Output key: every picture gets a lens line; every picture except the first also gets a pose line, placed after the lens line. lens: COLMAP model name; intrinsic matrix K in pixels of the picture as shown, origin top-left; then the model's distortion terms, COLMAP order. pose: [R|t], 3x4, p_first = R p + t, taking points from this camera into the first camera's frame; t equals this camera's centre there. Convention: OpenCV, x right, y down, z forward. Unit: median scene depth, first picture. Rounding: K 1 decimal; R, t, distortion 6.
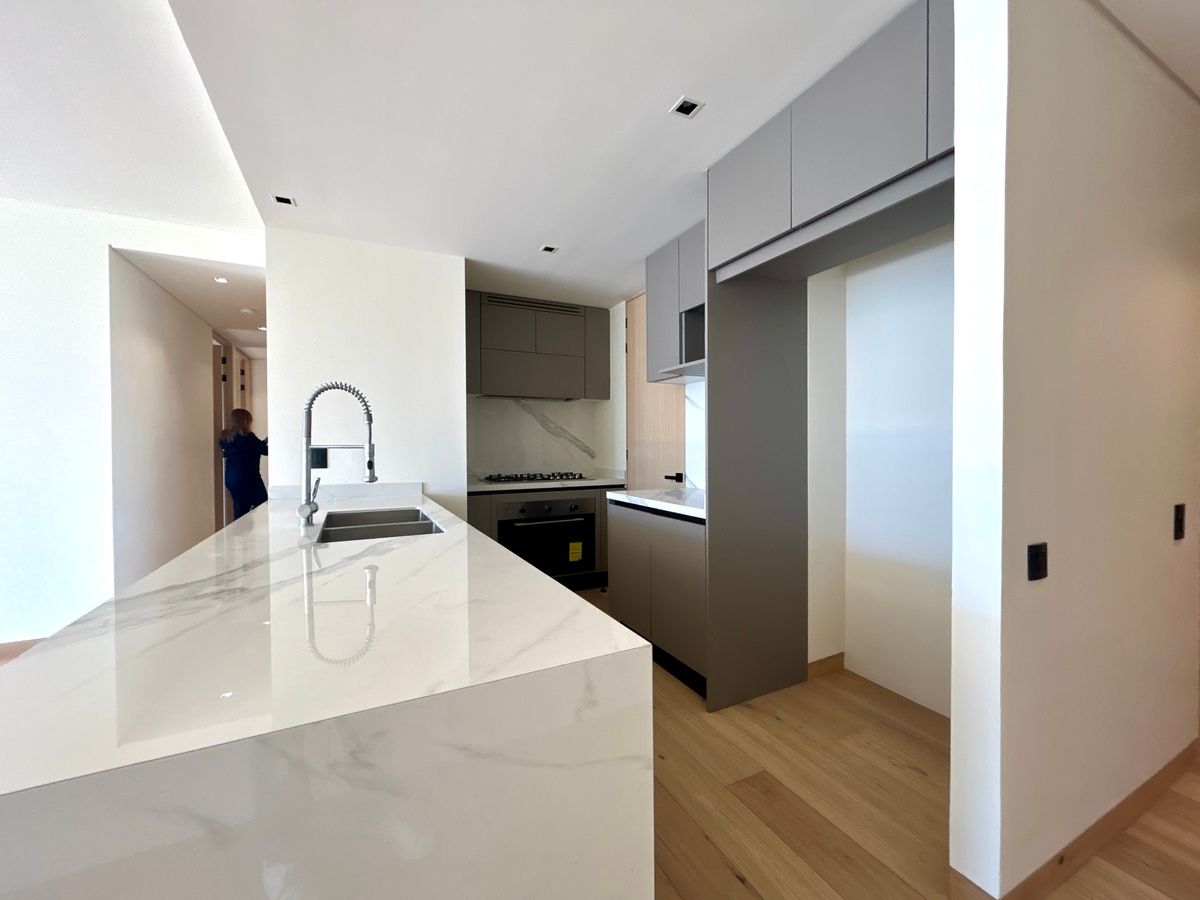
lens RADIAL K [[484.1, 0, 602.1], [0, 484.1, 450.2], [0, 0, 1]] dist [-0.005728, 0.002528]
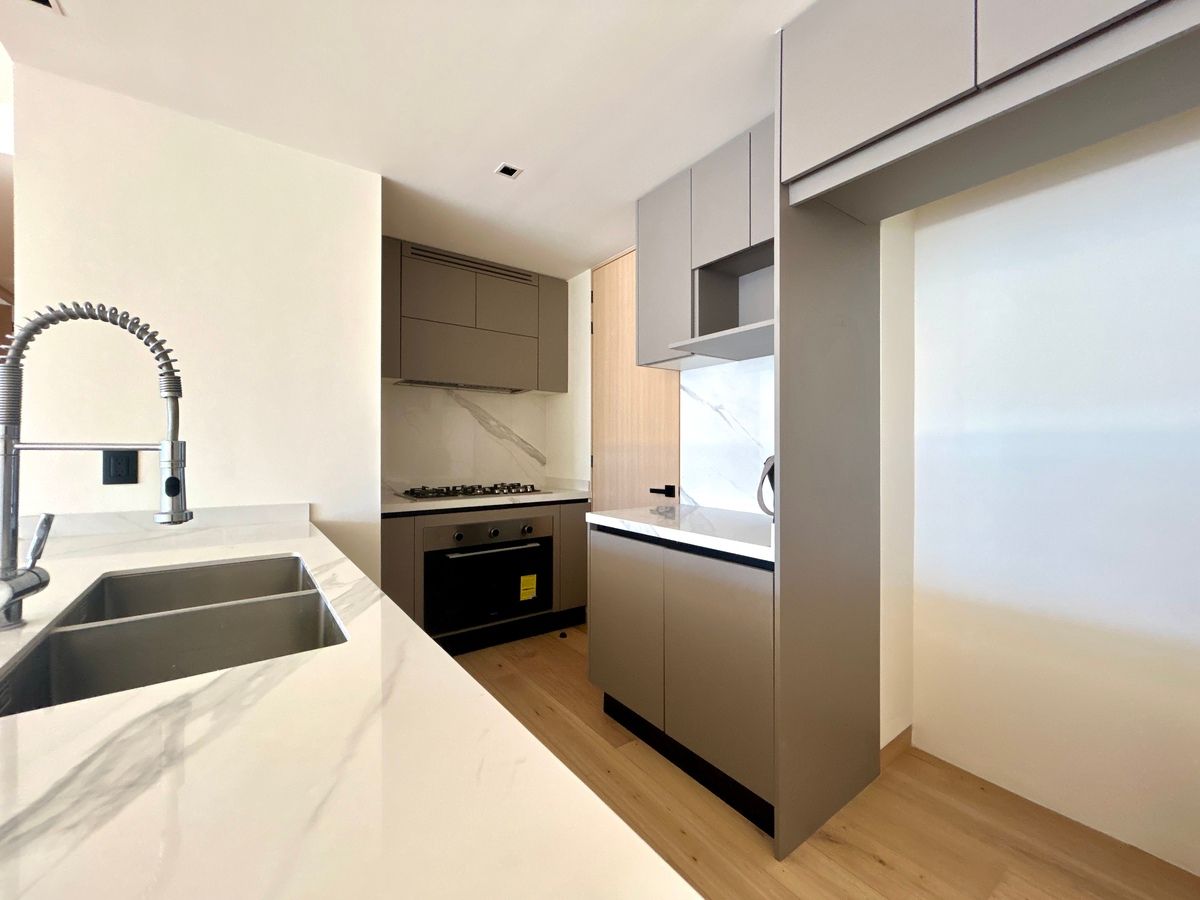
lens RADIAL K [[484.1, 0, 599.6], [0, 484.1, 446.8], [0, 0, 1]] dist [-0.005728, 0.002528]
pose [[0.986139, 0.006193, 0.165806, -0.094730], [-0.003419, 0.999849, -0.017011, -0.000861], [-0.165886, 0.016208, 0.986012, 0.292281]]
